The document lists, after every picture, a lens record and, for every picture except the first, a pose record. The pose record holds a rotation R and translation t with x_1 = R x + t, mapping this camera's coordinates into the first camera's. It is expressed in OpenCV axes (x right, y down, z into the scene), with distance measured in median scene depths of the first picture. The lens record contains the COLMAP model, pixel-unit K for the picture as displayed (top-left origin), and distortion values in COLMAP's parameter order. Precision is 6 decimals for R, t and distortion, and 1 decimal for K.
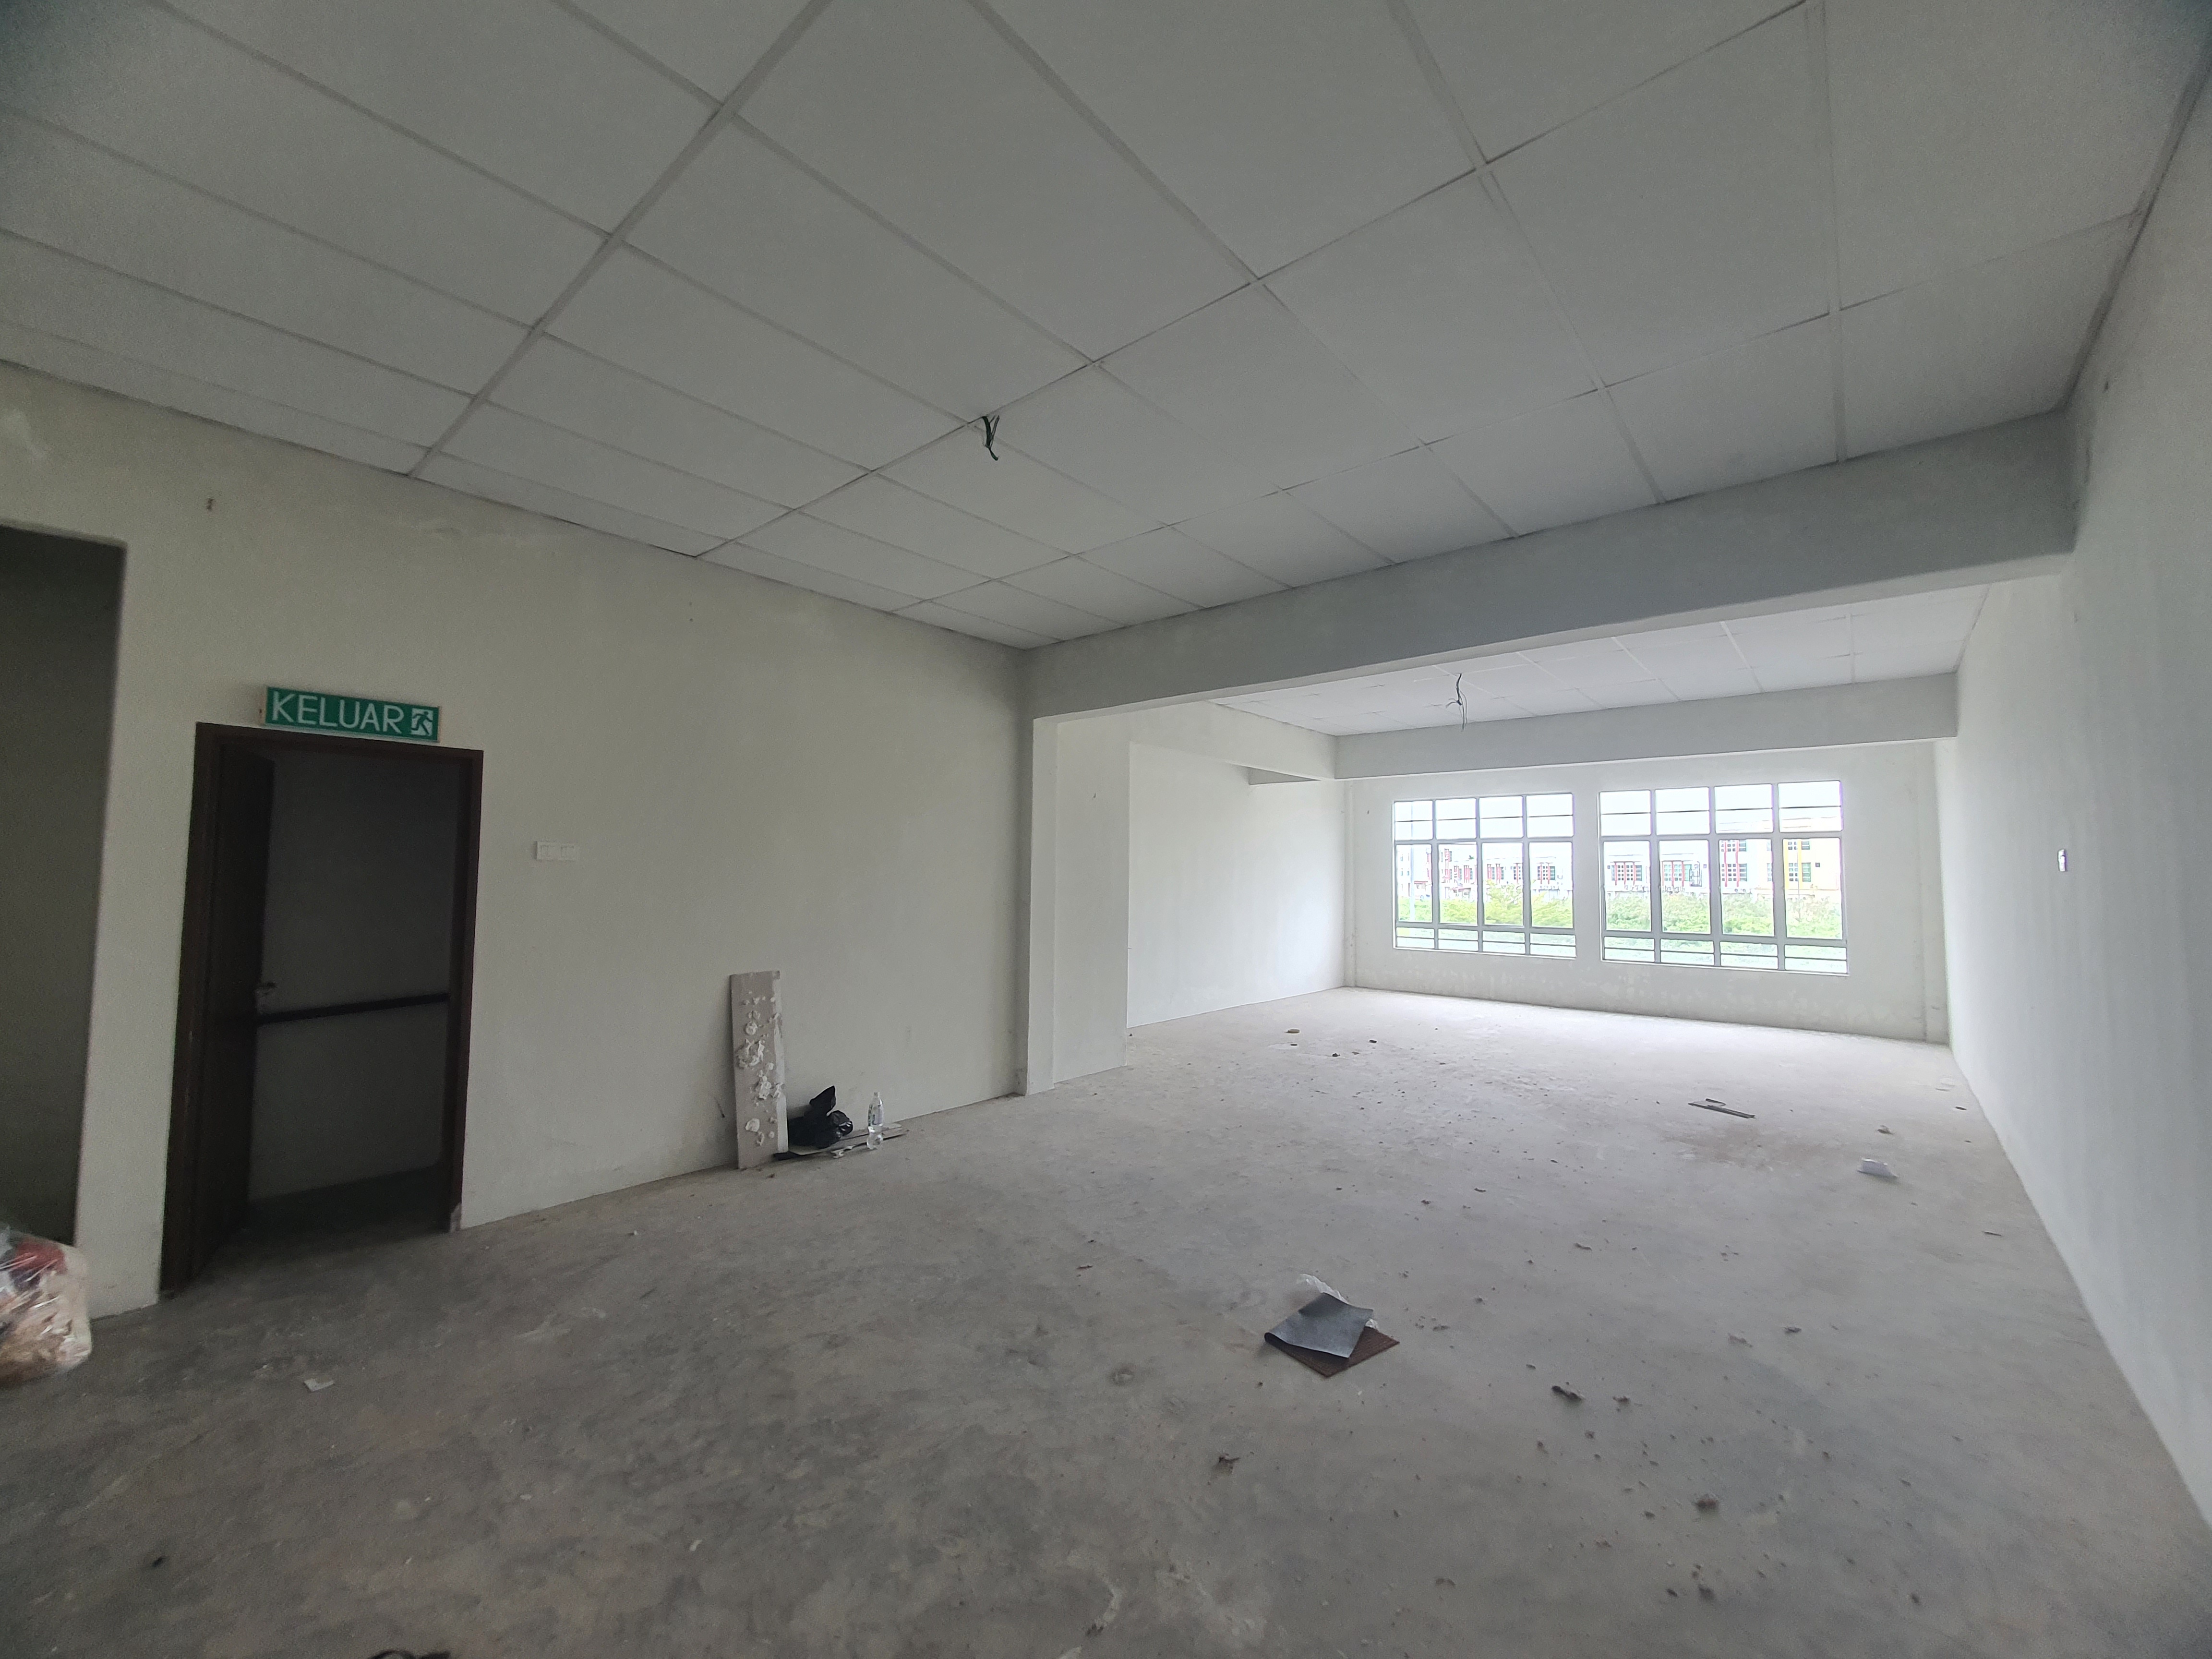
lens RADIAL K [[876.3, 0, 1110.1], [0, 876.3, 834.6], [0, 0, 1]] dist [-0.003068, -0.000023]
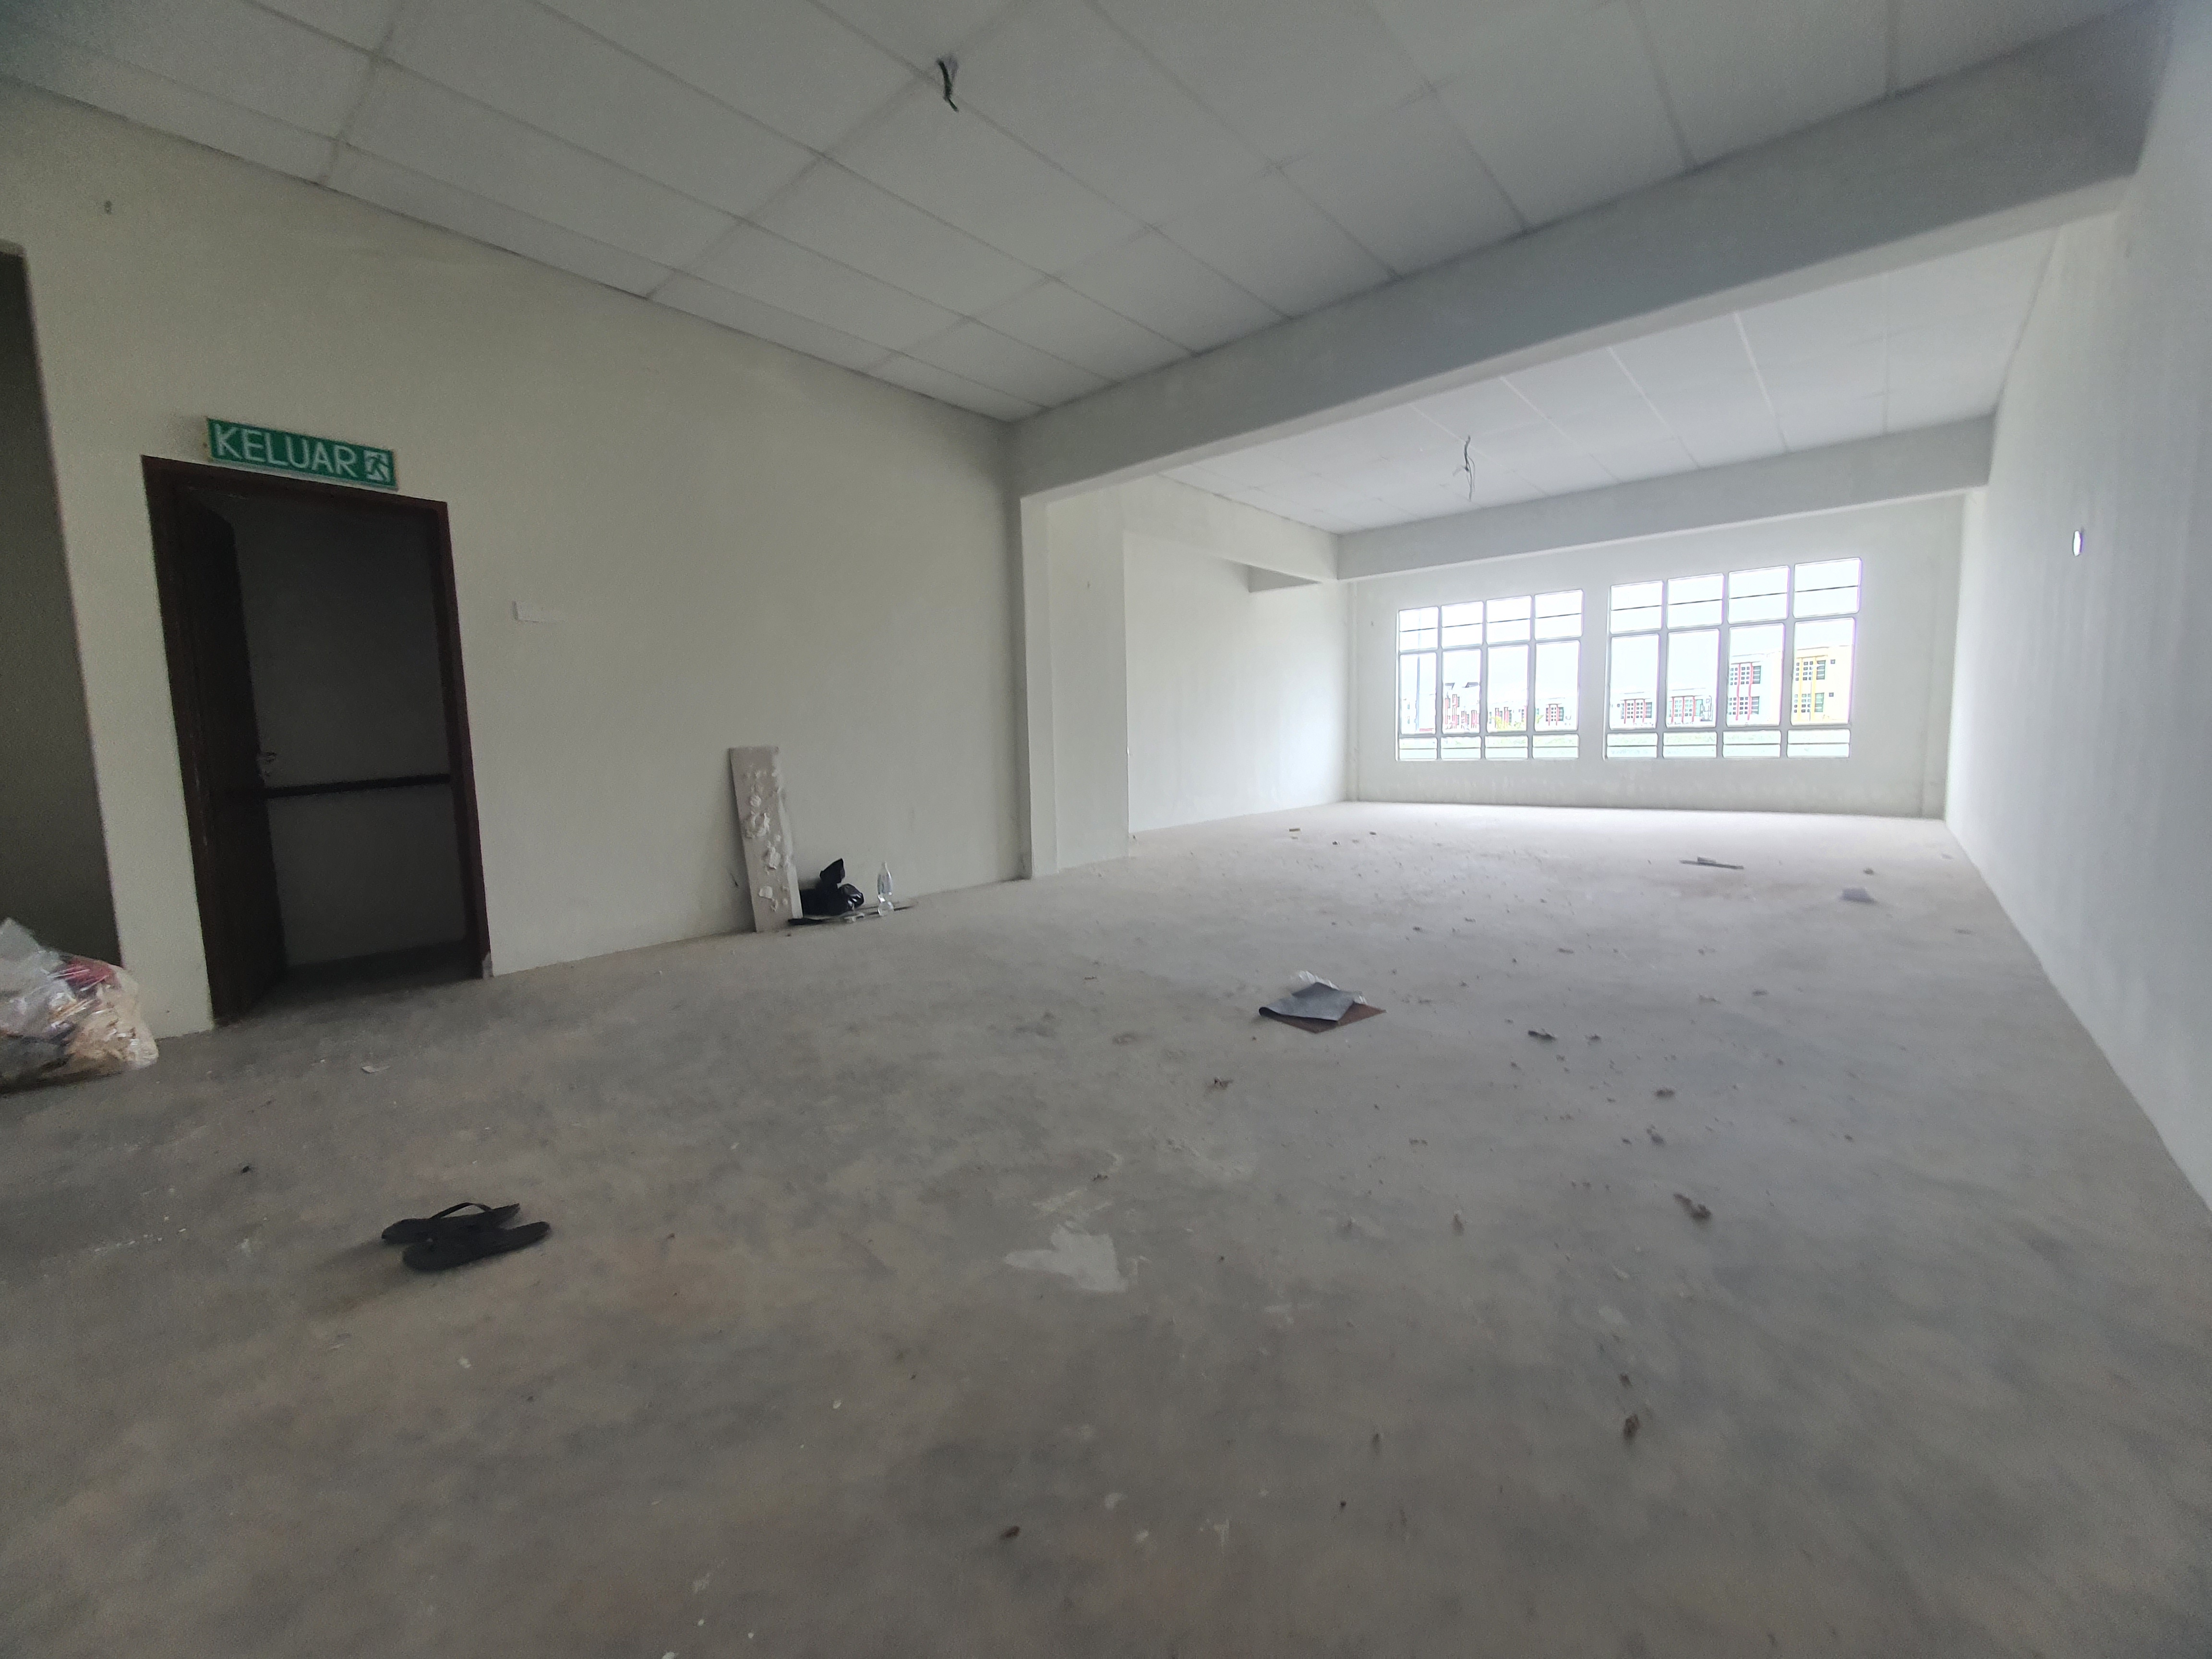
lens RADIAL K [[879.2, 0, 1113.1], [0, 879.2, 830.1], [0, 0, 1]] dist [0.001907, -0.002673]
pose [[0.999410, -0.034075, -0.004312, 0.008516], [0.034328, 0.986921, 0.157507, 0.133119], [-0.001112, -0.157562, 0.987508, -0.012655]]
